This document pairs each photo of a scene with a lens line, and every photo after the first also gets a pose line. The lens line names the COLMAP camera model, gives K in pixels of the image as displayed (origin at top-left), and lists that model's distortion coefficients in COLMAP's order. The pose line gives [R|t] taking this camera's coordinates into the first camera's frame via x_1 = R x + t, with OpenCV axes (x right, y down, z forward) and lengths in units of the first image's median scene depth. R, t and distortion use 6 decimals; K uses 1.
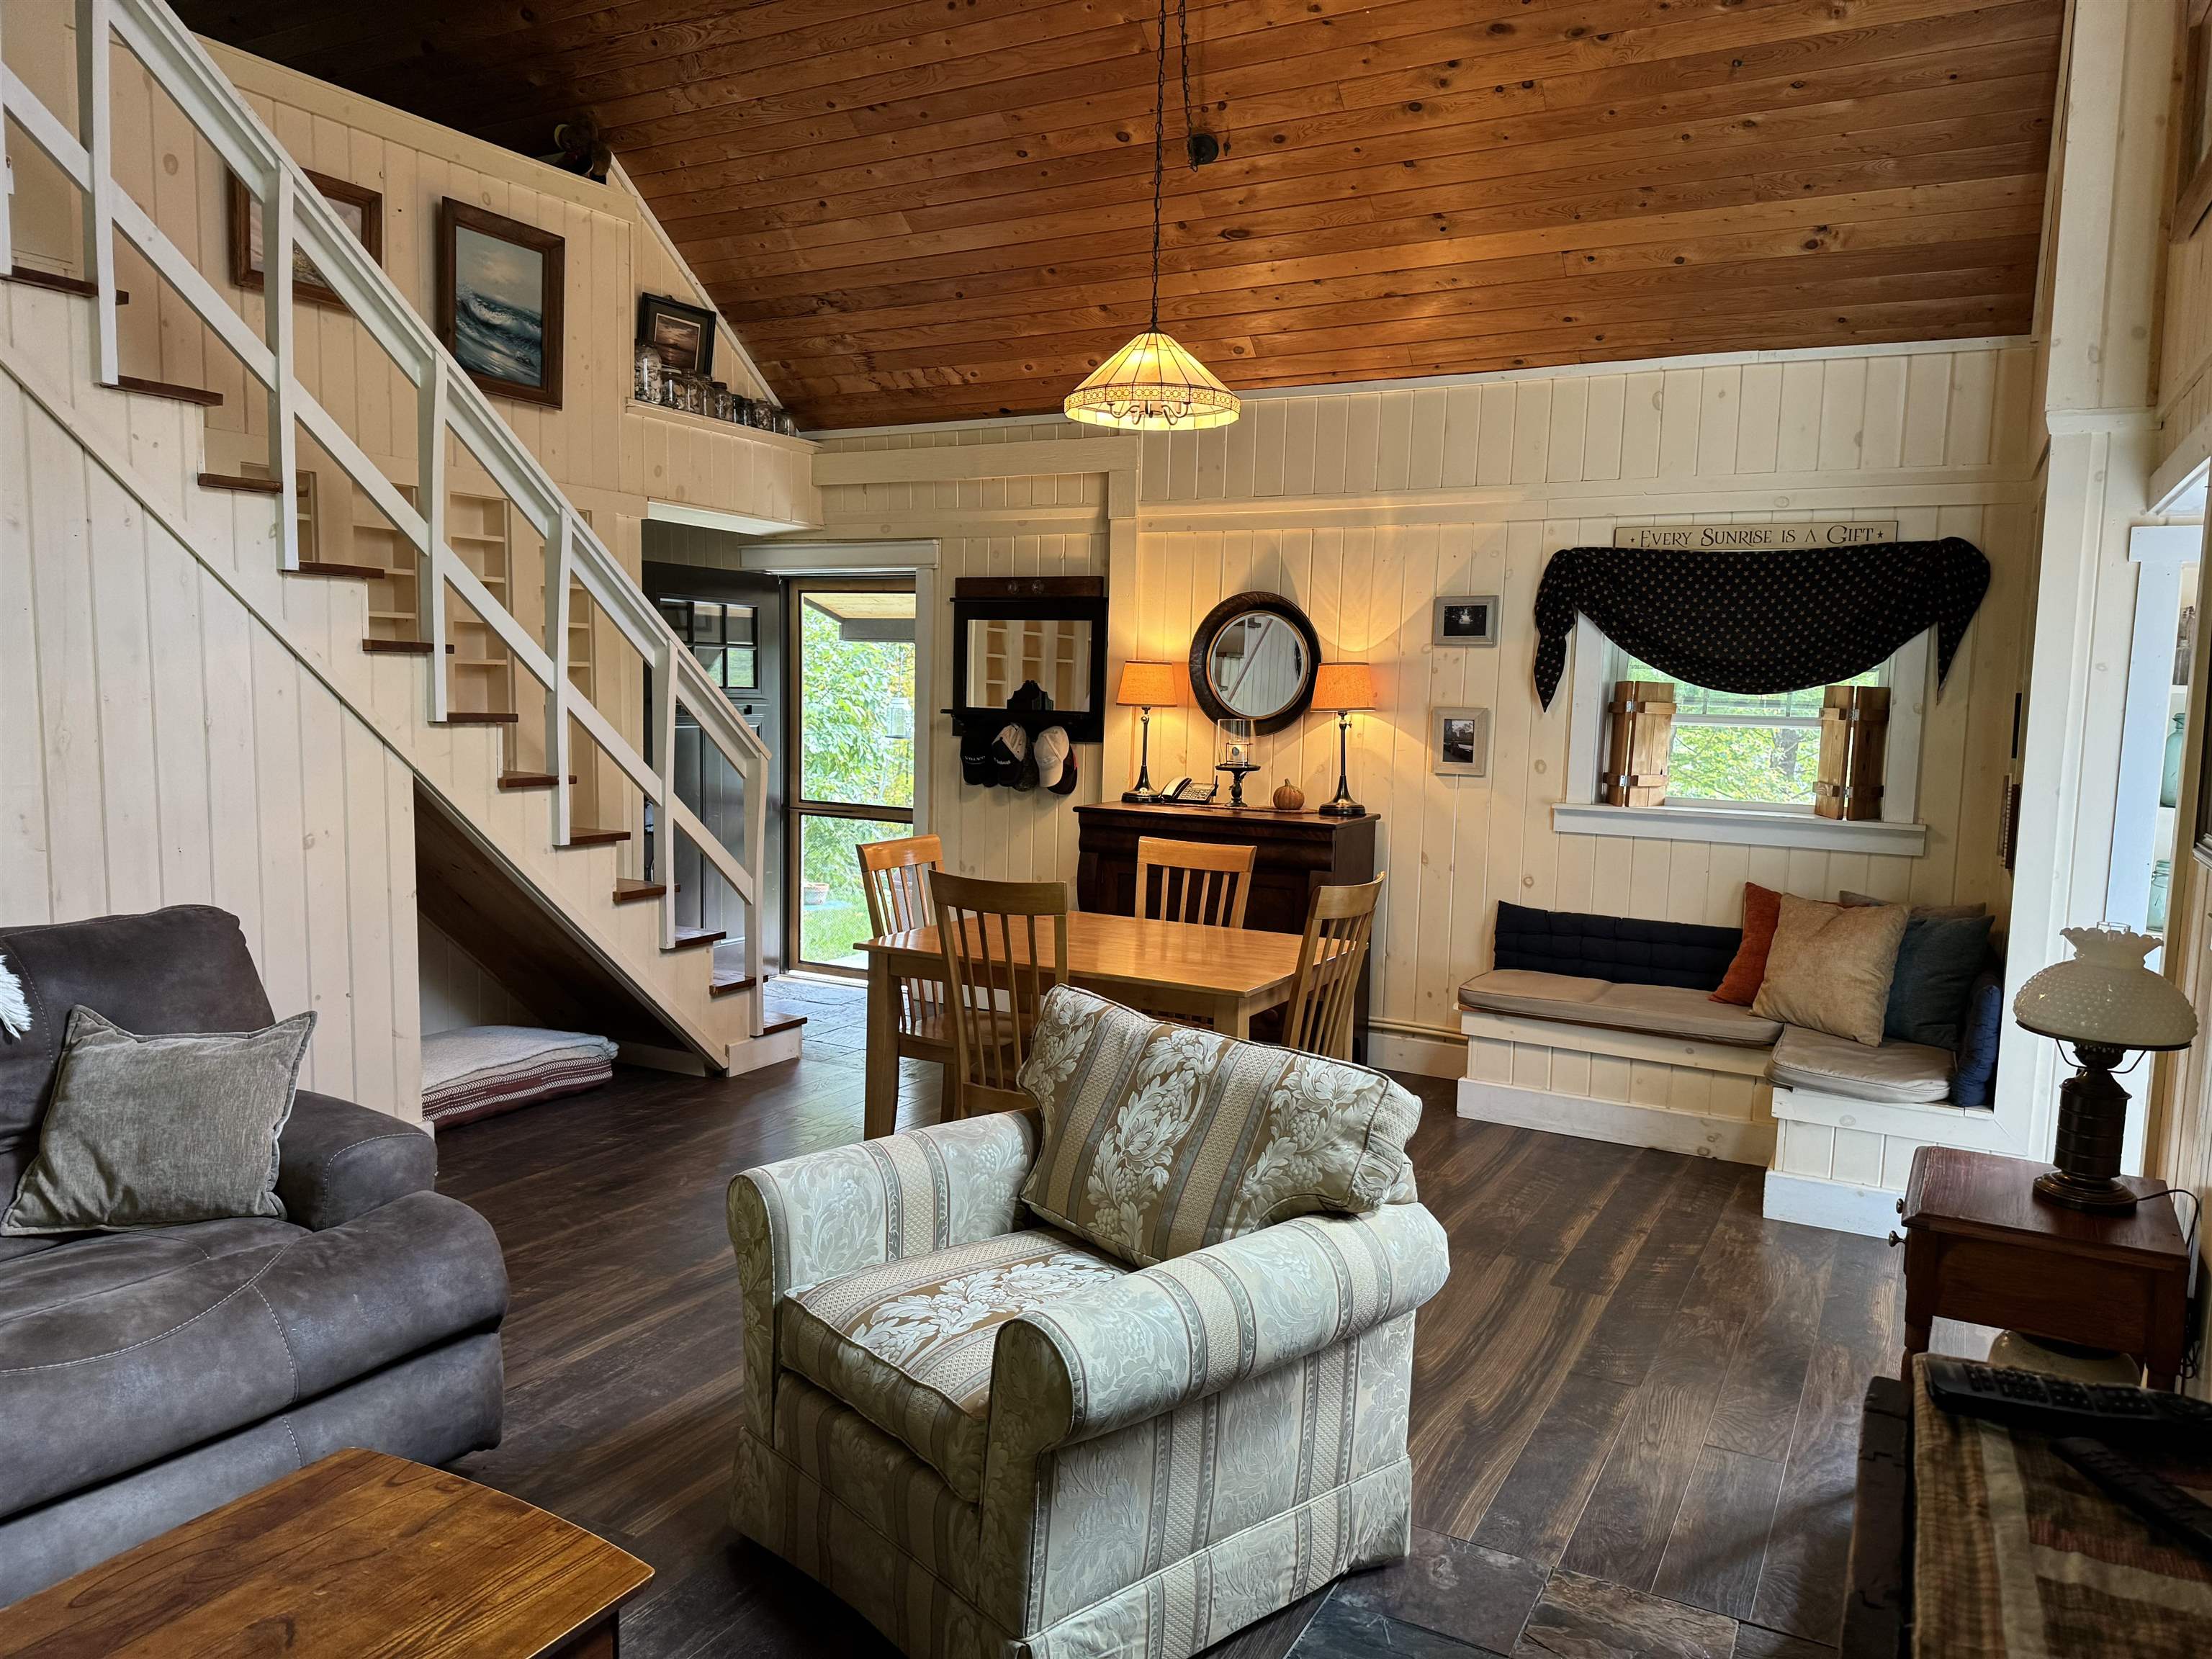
lens RADIAL K [[1555.3, 0, 1102.3], [0, 1555.3, 846.8], [0, 0, 1]] dist [0.035221, -0.038229]
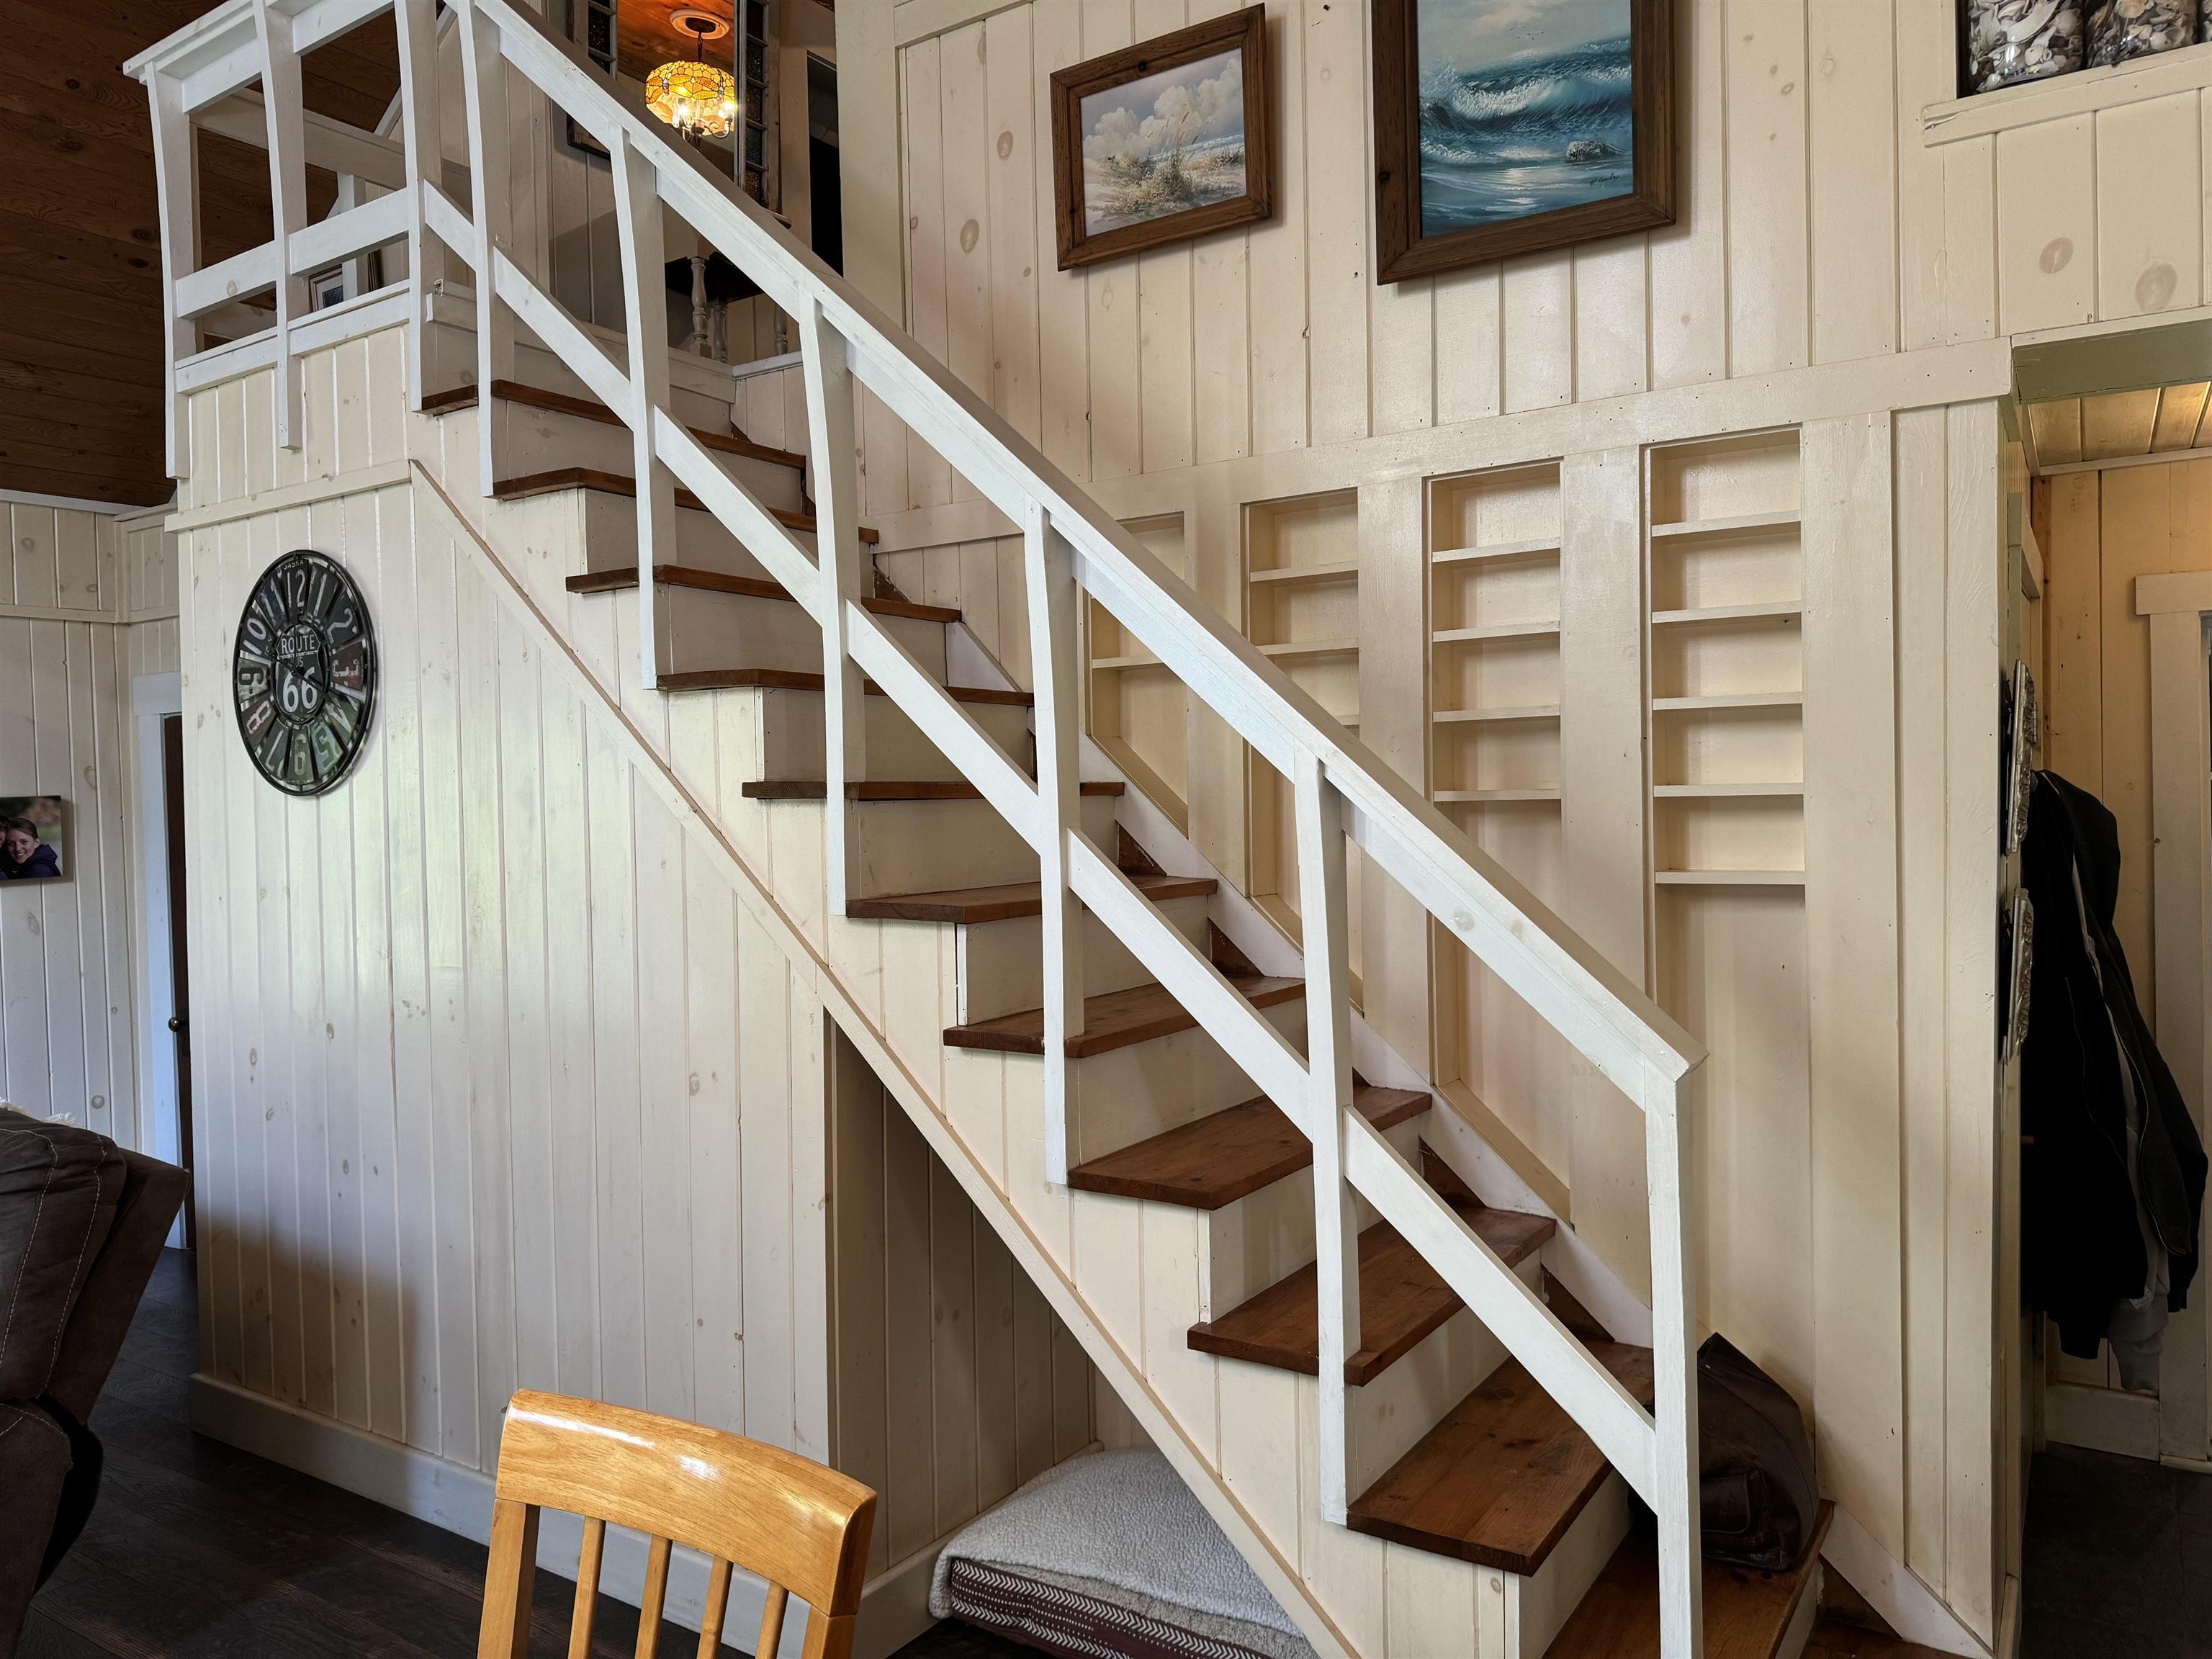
lens RADIAL K [[1555.3, 0, 1109.1], [0, 1555.3, 830.9], [0, 0, 1]] dist [0.035221, -0.038229]
pose [[-0.064855, -0.004333, -0.997885, 0.116100], [-0.086059, 0.996289, 0.001267, -0.099997], [0.994177, 0.085960, -0.064987, 0.948667]]
